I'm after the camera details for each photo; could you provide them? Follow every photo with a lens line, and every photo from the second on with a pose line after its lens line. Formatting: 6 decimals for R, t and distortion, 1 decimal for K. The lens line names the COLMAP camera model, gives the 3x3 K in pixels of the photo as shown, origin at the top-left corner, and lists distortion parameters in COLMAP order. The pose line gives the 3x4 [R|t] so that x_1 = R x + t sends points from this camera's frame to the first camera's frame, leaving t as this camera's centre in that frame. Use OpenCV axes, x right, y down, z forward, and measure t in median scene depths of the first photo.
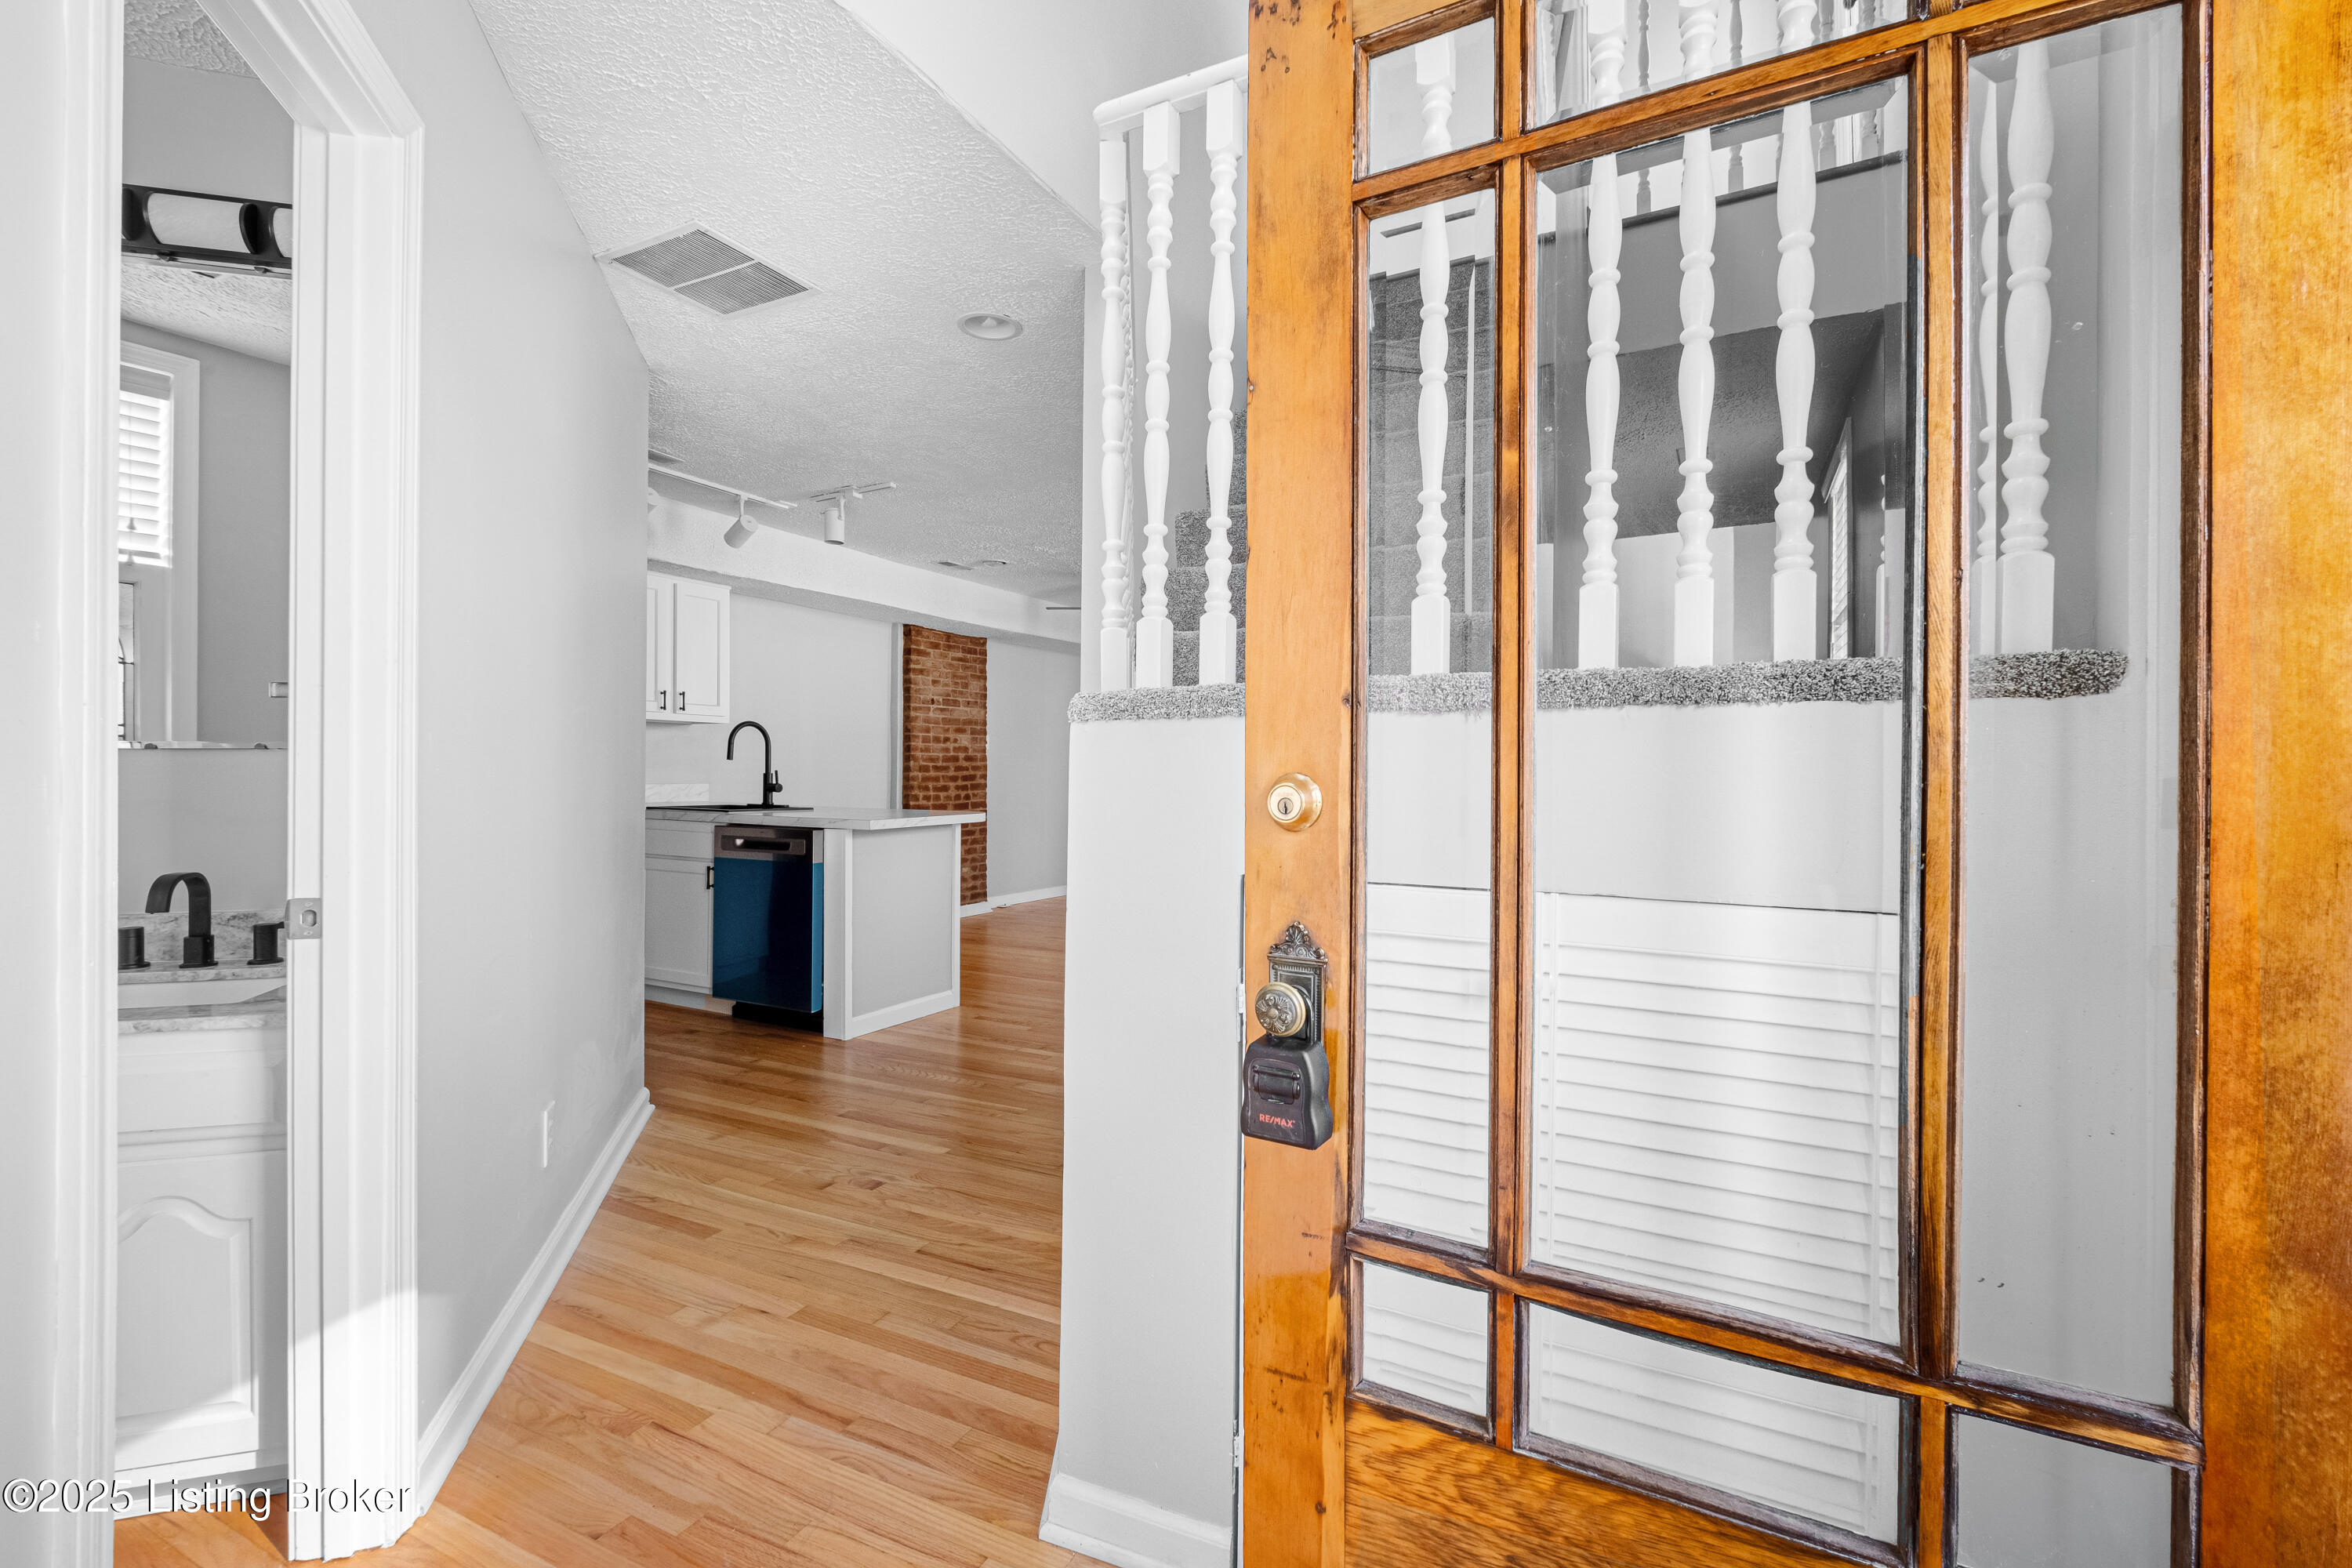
lens RADIAL K [[1023.3, 0, 1154.4], [0, 1023.3, 779.2], [0, 0, 1]] dist [0.004209, -0.004899]
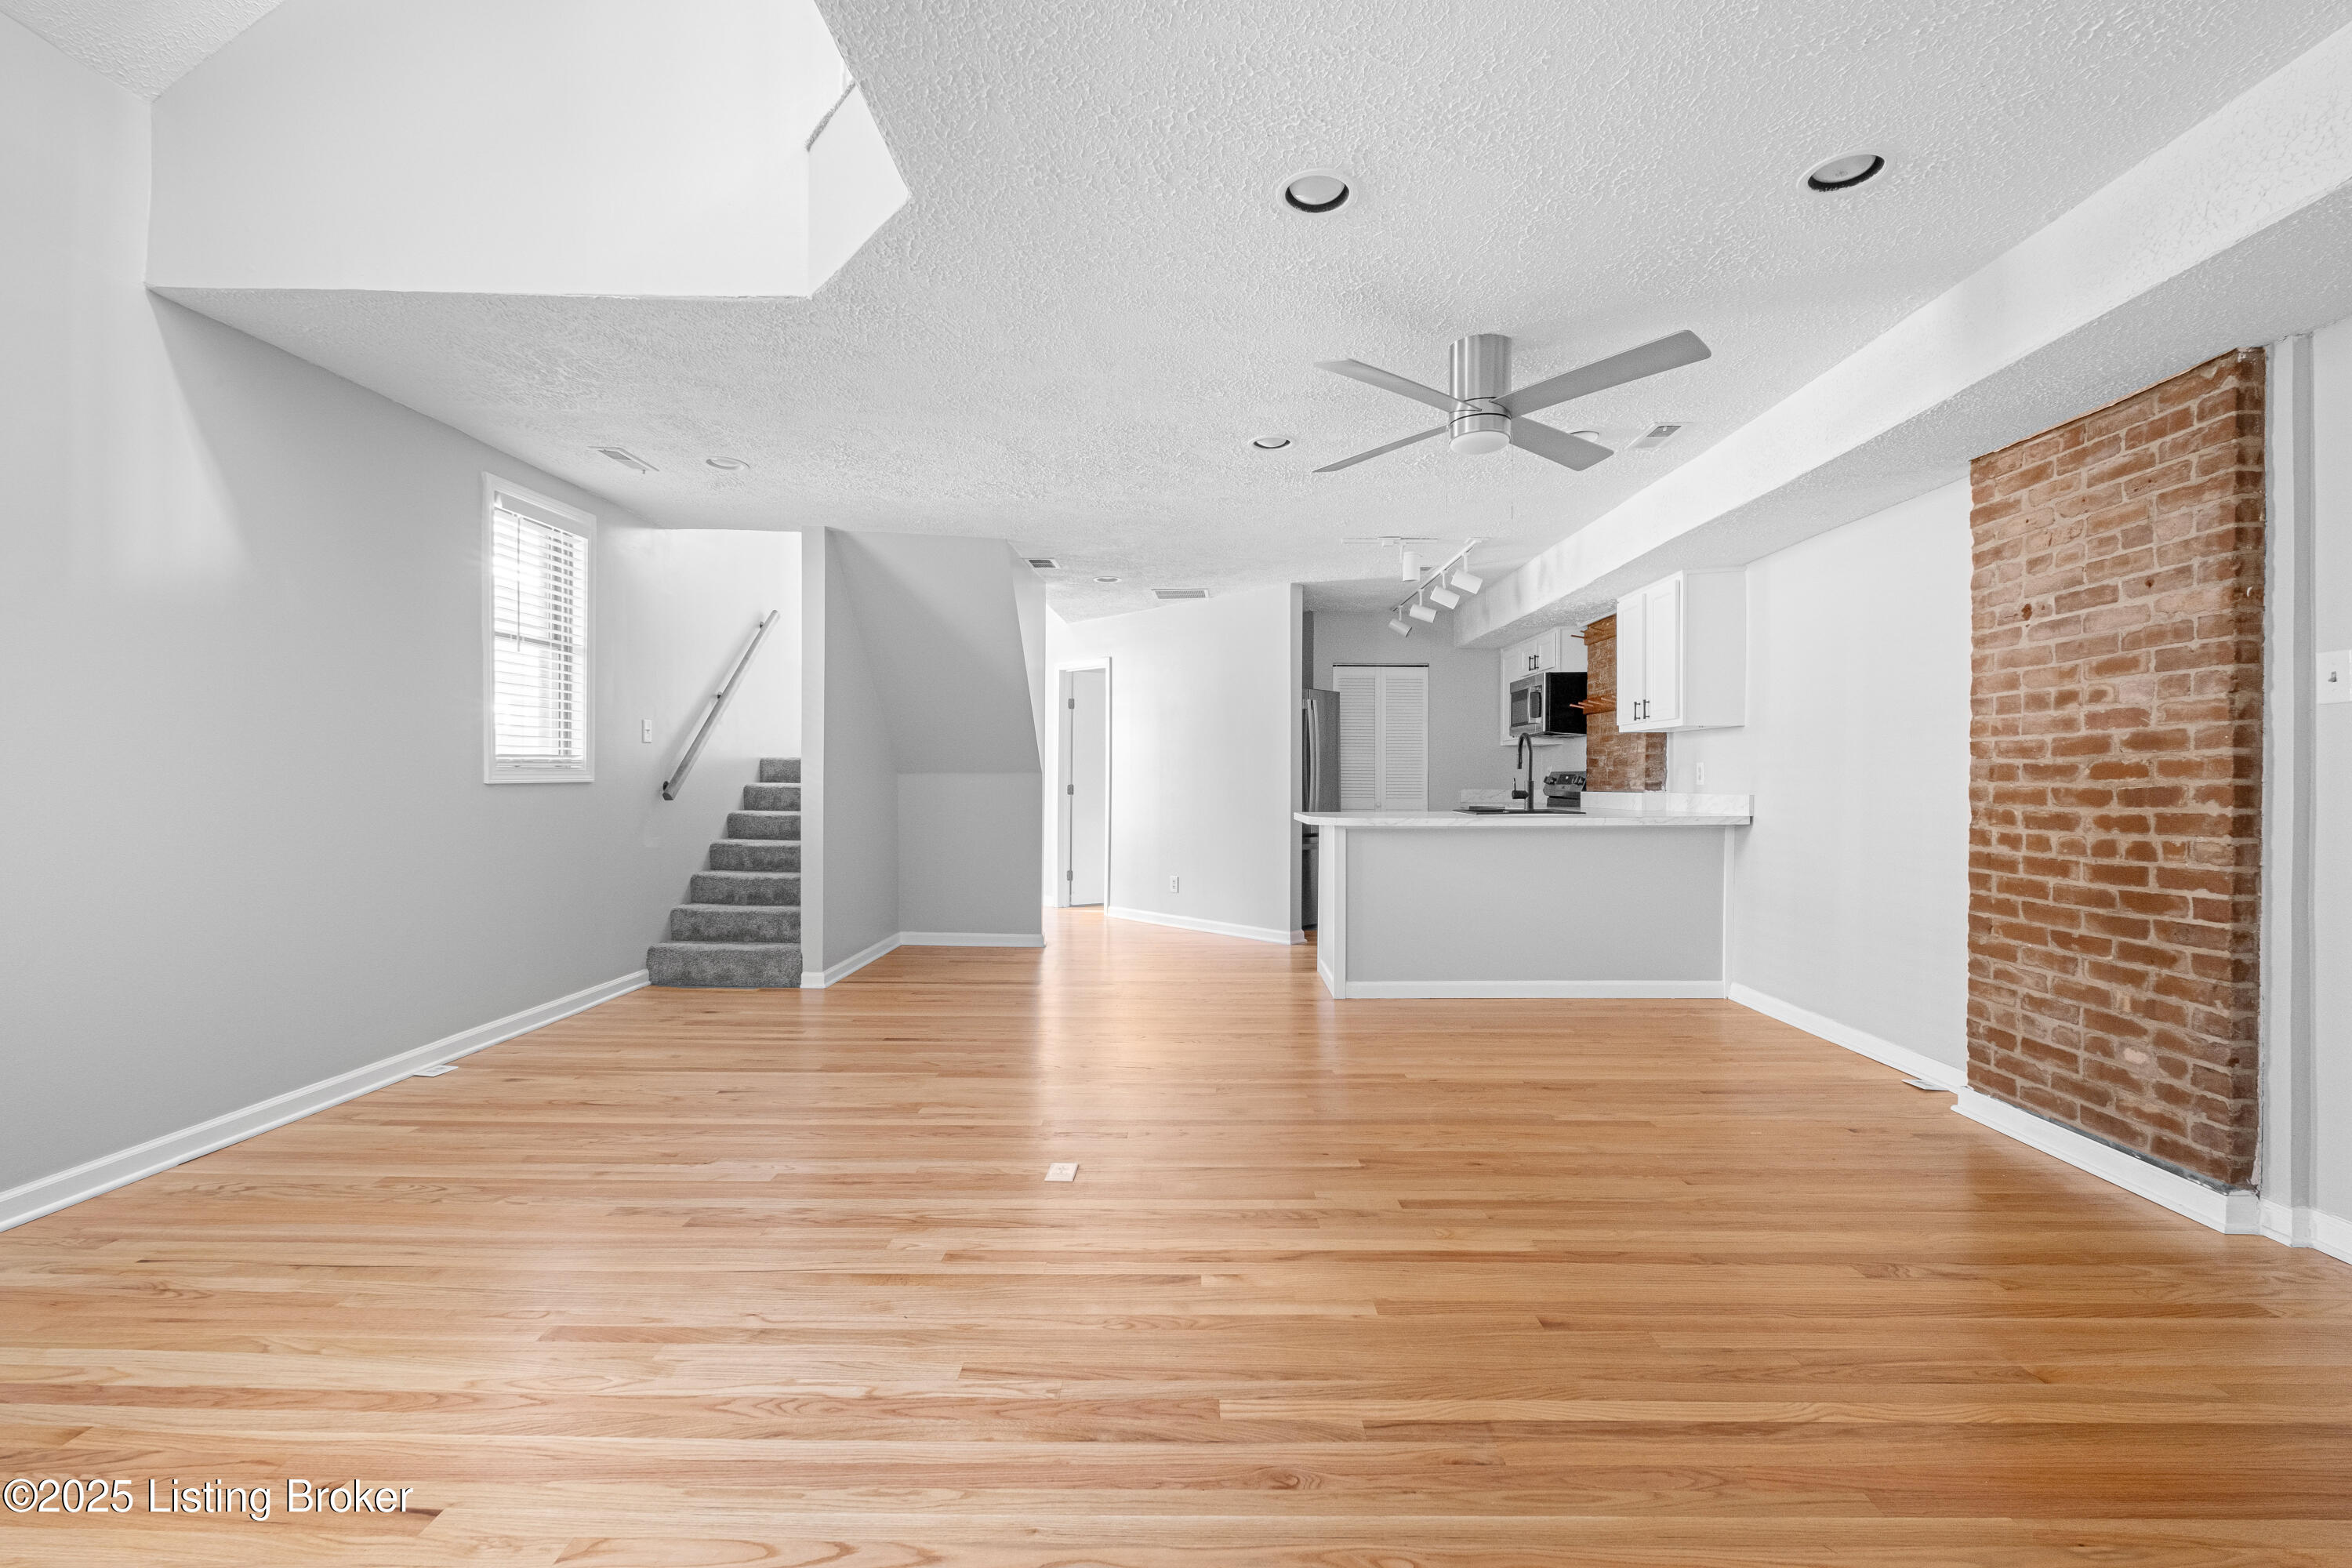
lens RADIAL K [[1025.4, 0, 1176.0], [0, 1025.4, 784.0], [0, 0, 1]] dist [-0.003238, -0.000513]
pose [[-0.893493, -0.004595, -0.449053, 0.282260], [-0.009226, 0.999924, 0.008127, -0.005691], [0.448982, 0.011404, -0.893468, 1.216993]]
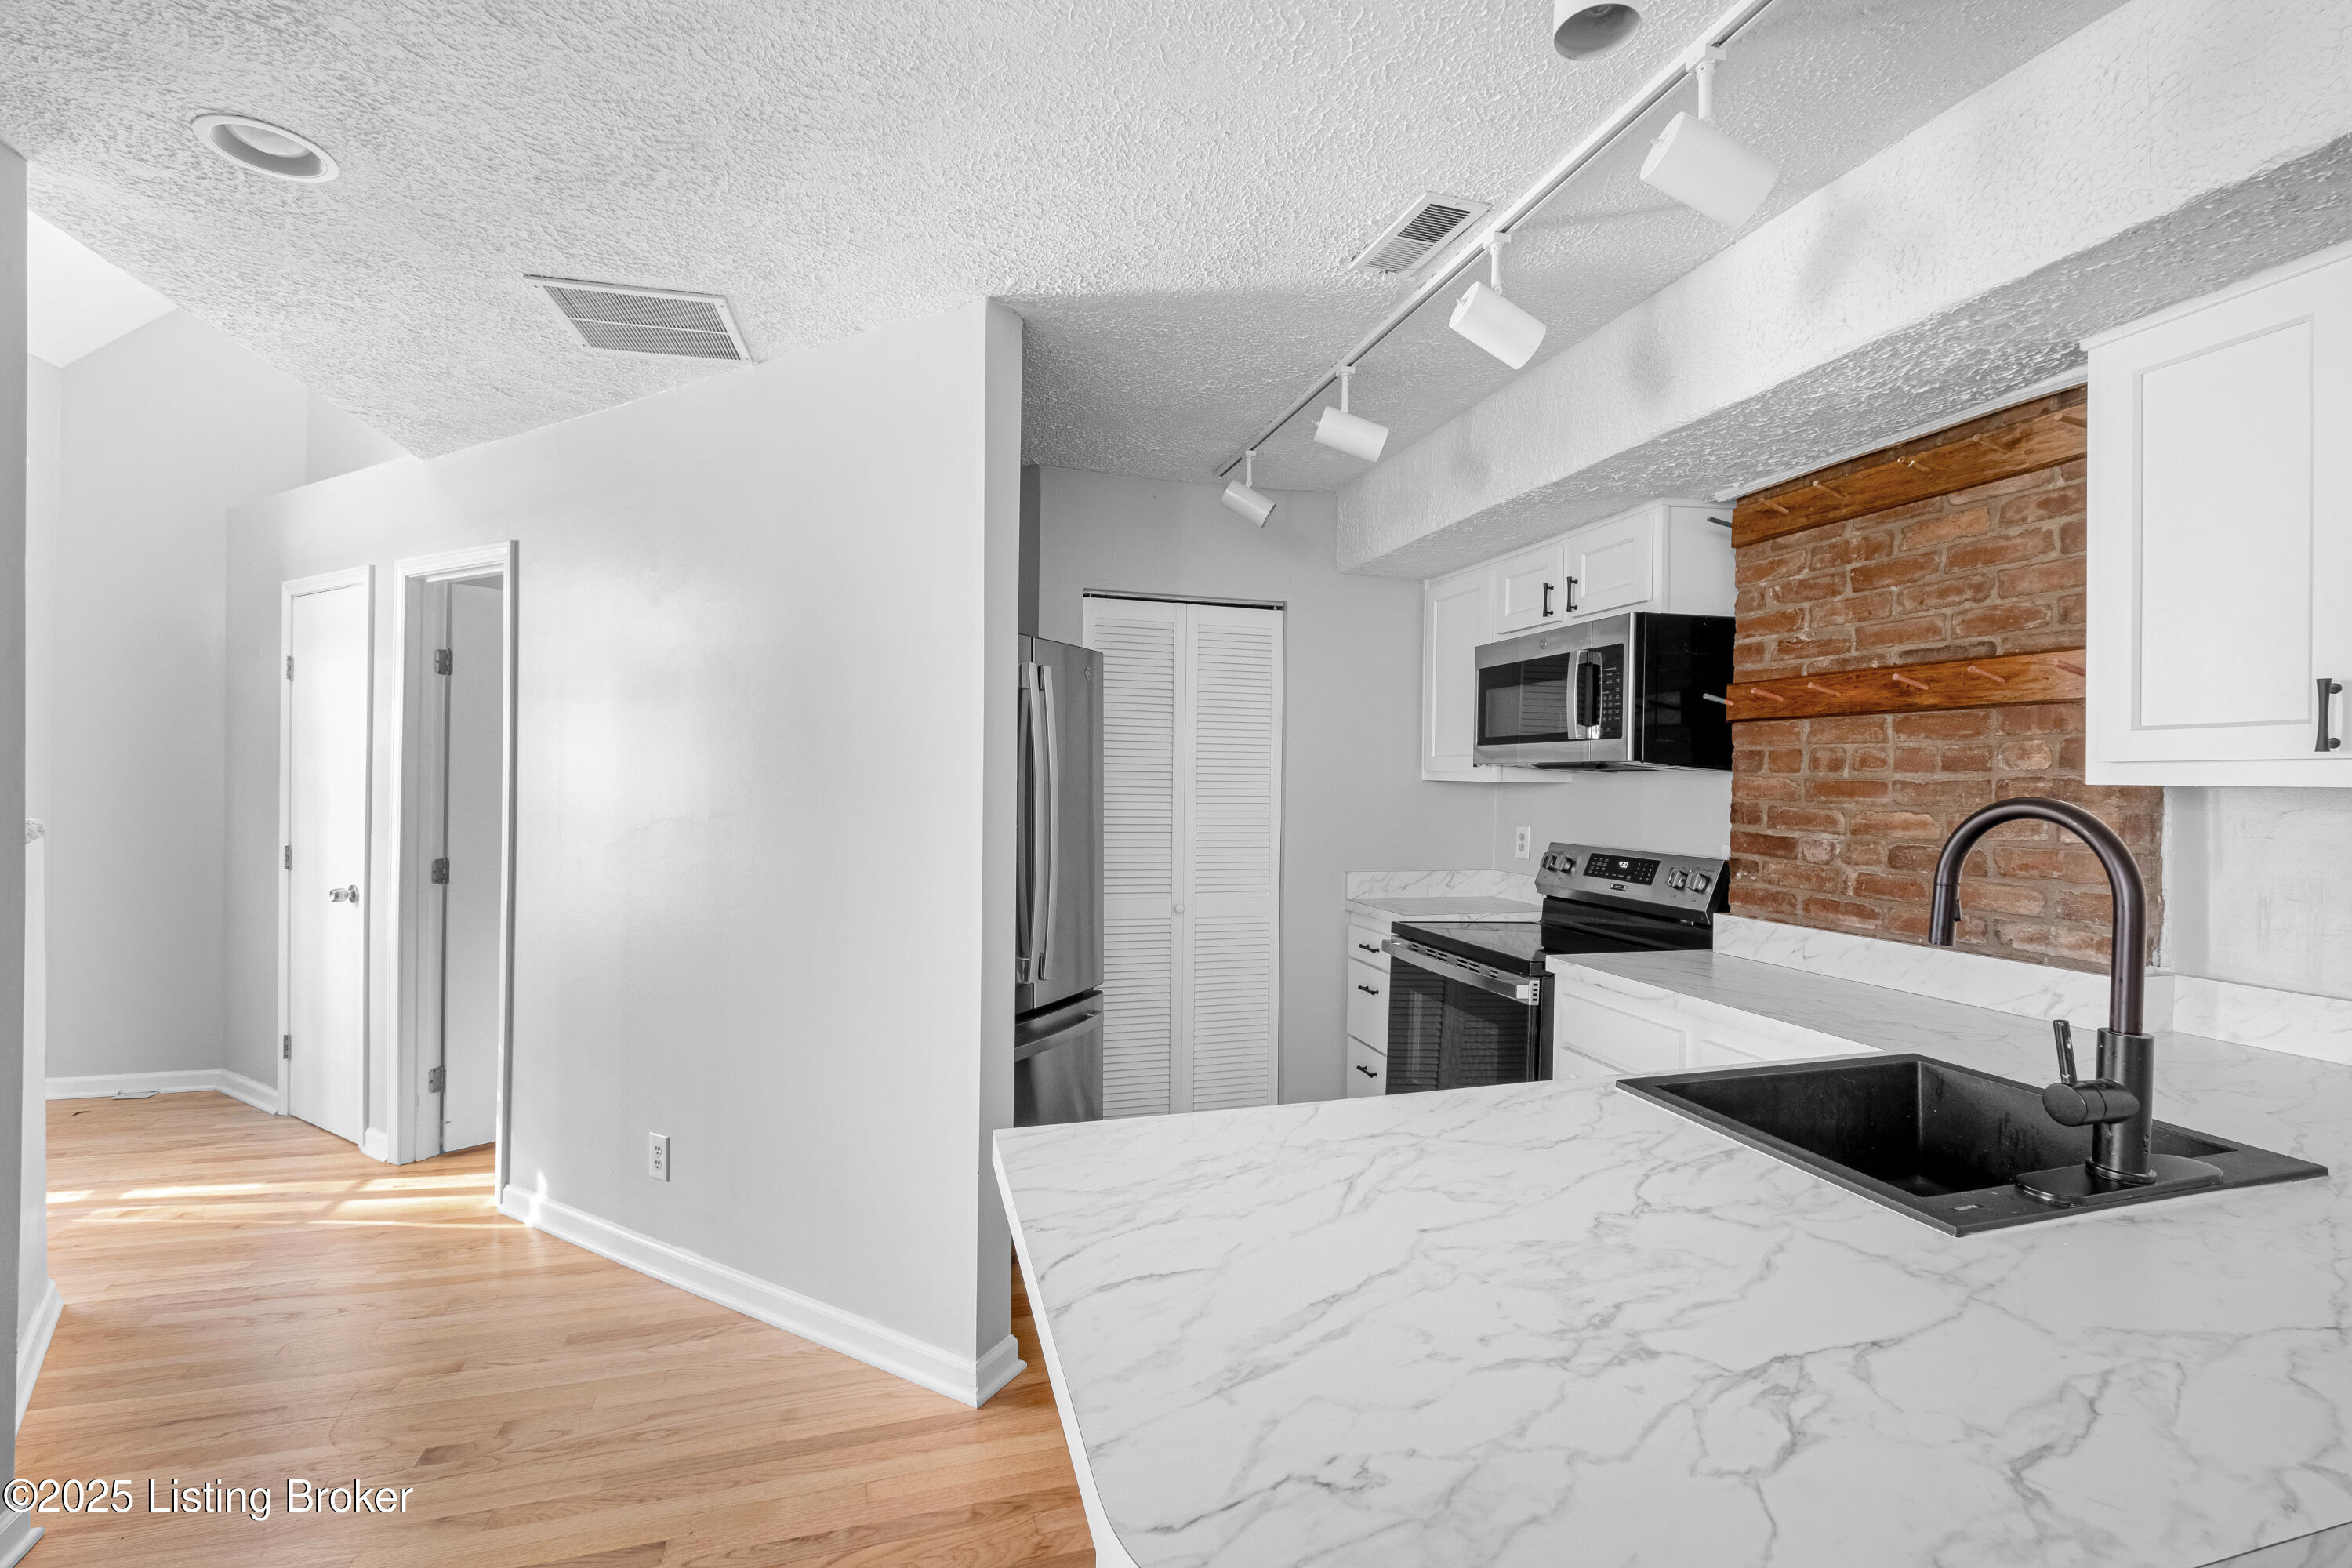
lens RADIAL K [[1020.3, 0, 1177.0], [0, 1020.3, 785.6], [0, 0, 1]] dist [-0.002786, -0.000817]
pose [[-0.724172, -0.007355, -0.689580, -0.055204], [-0.018308, 0.999796, 0.008562, -0.039496], [0.689377, 0.018825, -0.724159, 0.700481]]
